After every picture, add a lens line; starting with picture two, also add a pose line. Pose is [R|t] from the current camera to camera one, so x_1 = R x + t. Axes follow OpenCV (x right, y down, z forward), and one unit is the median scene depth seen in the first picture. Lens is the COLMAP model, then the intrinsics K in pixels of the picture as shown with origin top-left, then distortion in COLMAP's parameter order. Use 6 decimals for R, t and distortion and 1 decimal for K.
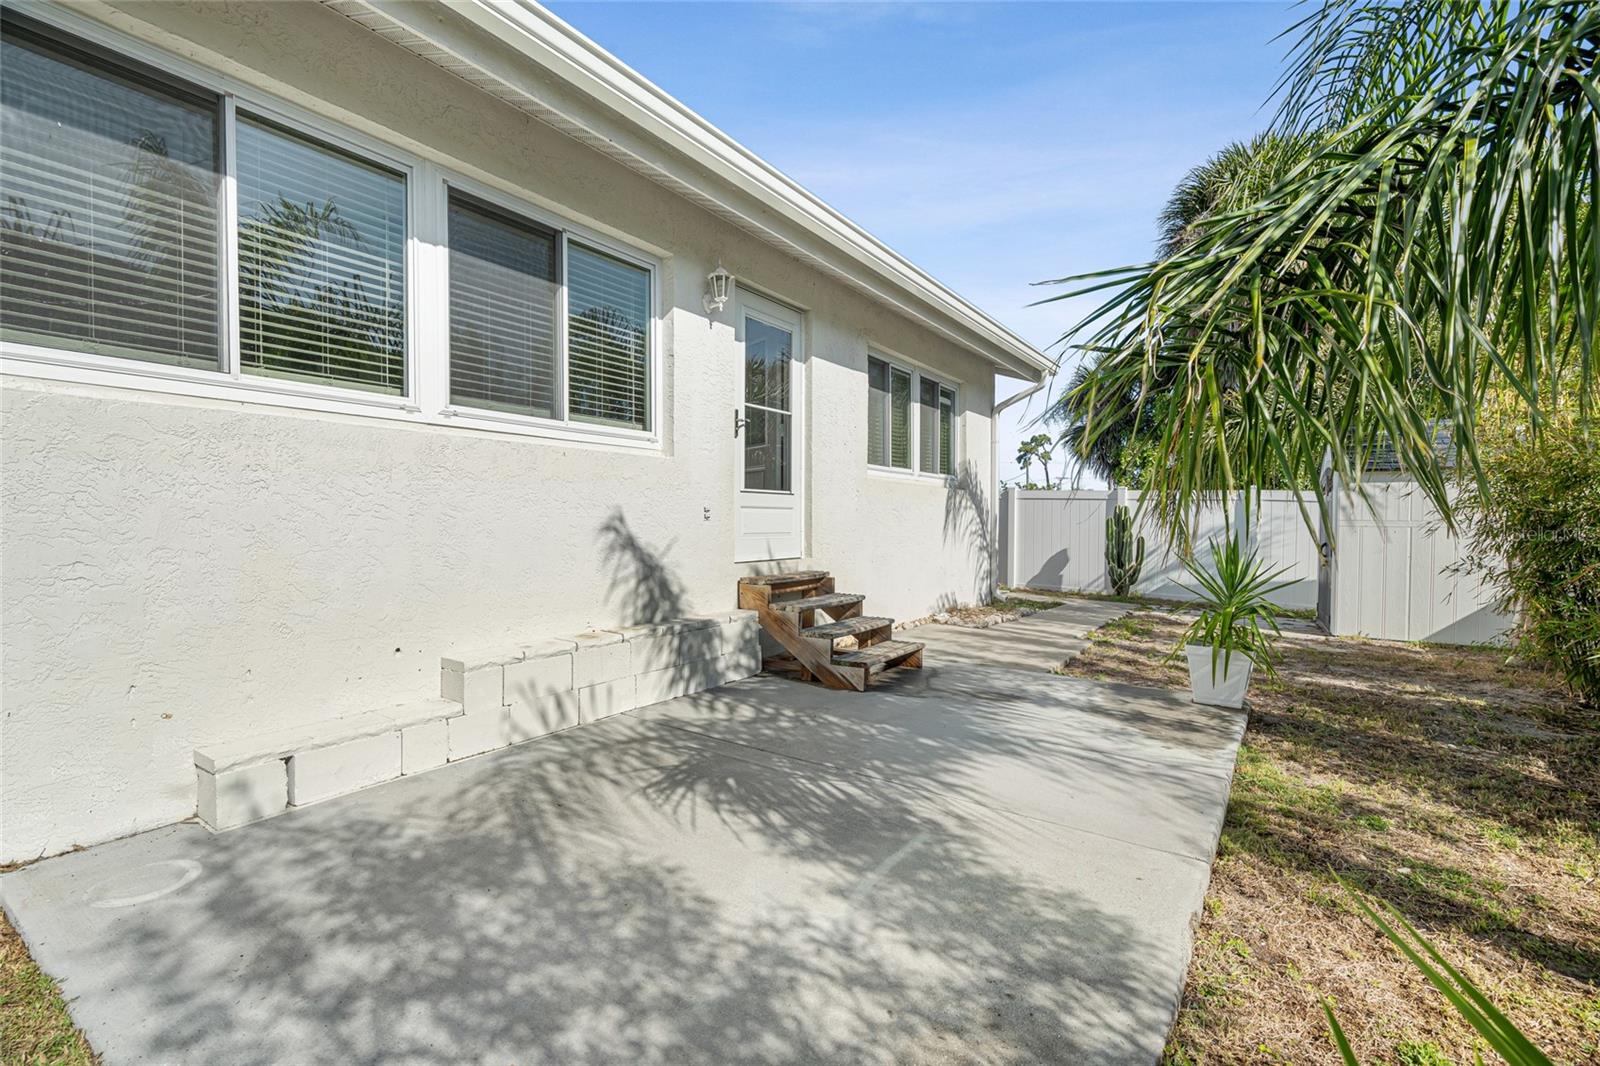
lens RADIAL K [[734.2, 0, 799.2], [0, 734.2, 548.1], [0, 0, 1]] dist [-0.000327, 0.000015]
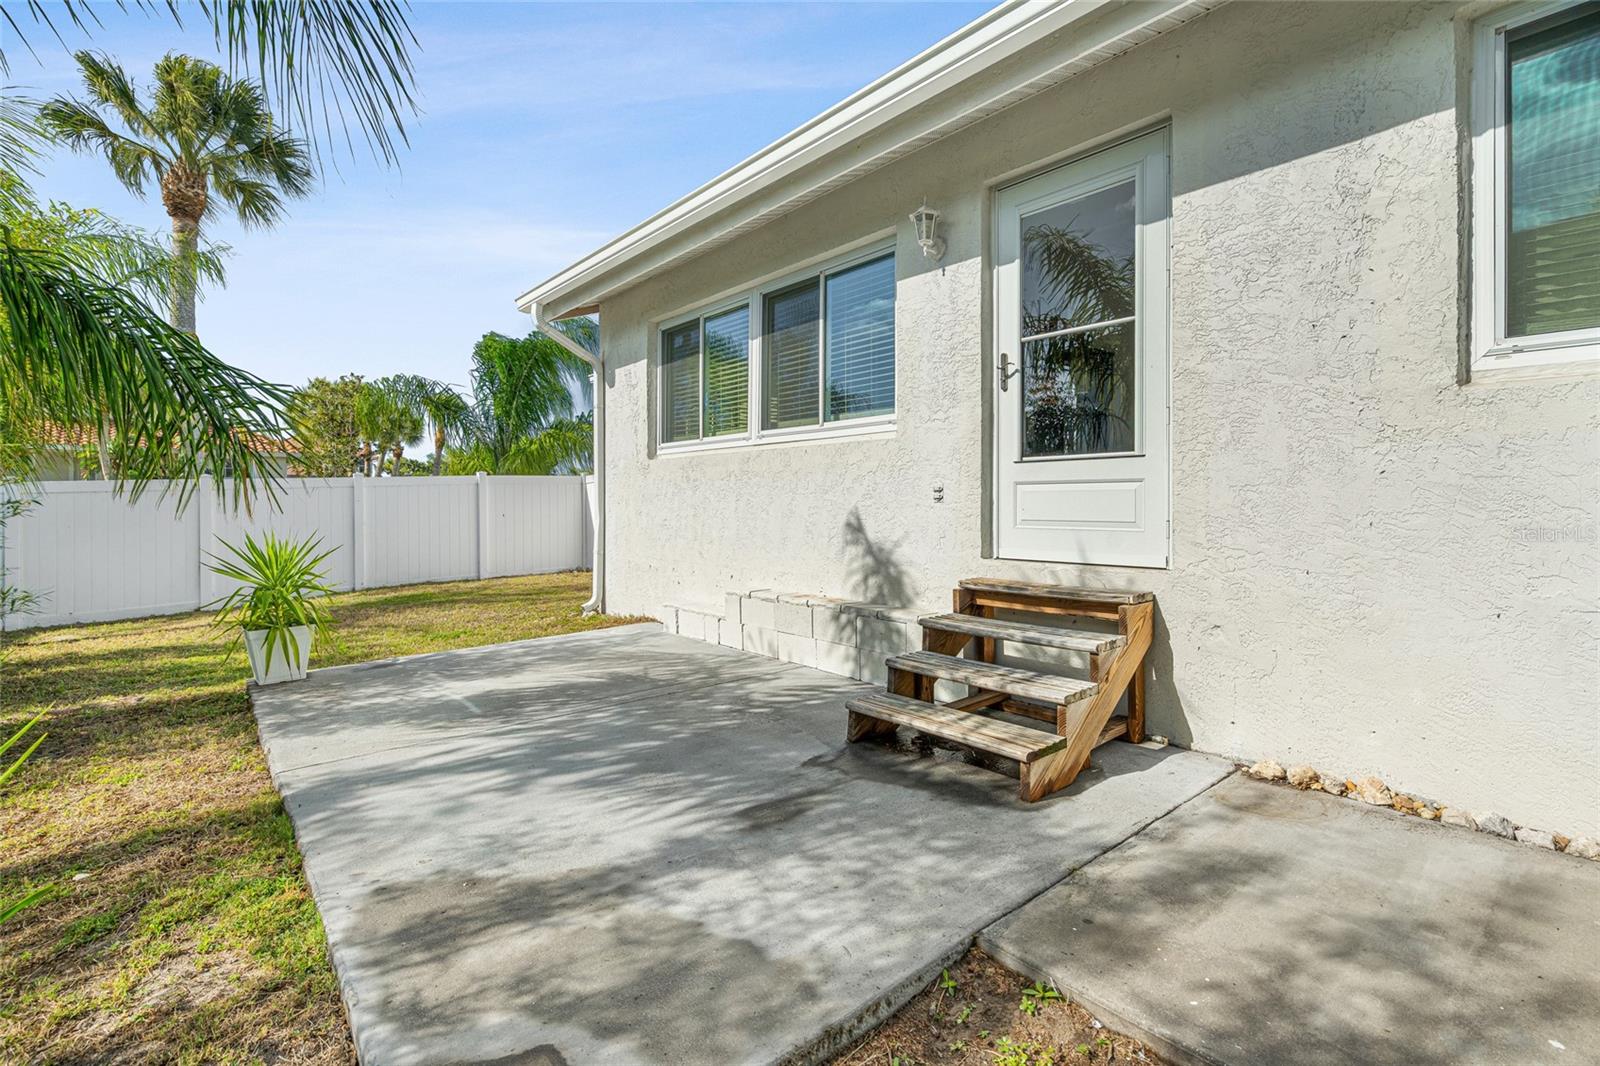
lens RADIAL K [[736.4, 0, 800.8], [0, 736.4, 500.0], [0, 0, 1]] dist [-0.001073, 0.001131]
pose [[-0.268617, -0.008038, -0.963214, 0.970329], [-0.033976, 0.999422, 0.001135, -0.048392], [0.962648, 0.033031, -0.268735, 1.420322]]
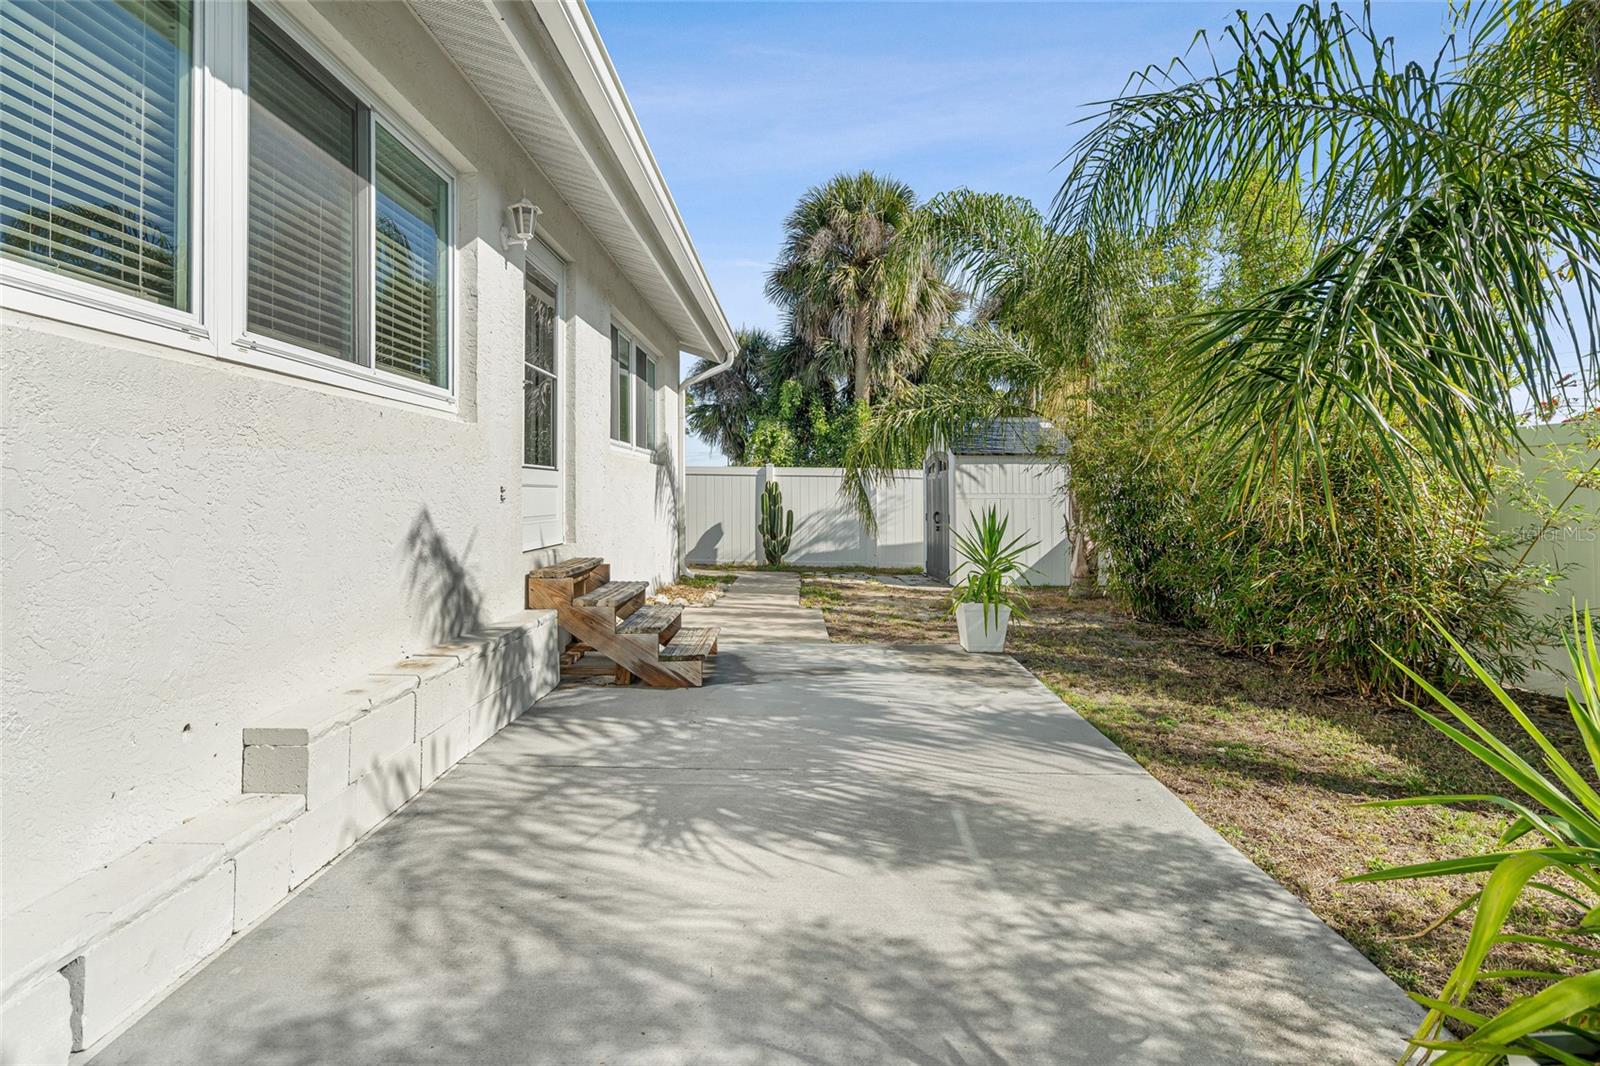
lens RADIAL K [[750.9, 0, 801.0], [0, 750.9, 485.3], [0, 0, 1]] dist [-0.001859, 0.000290]
pose [[0.820726, -0.002202, 0.571317, -0.425448], [0.030771, 0.998712, -0.040354, -0.017821], [-0.570492, 0.050699, 0.819737, 0.177872]]
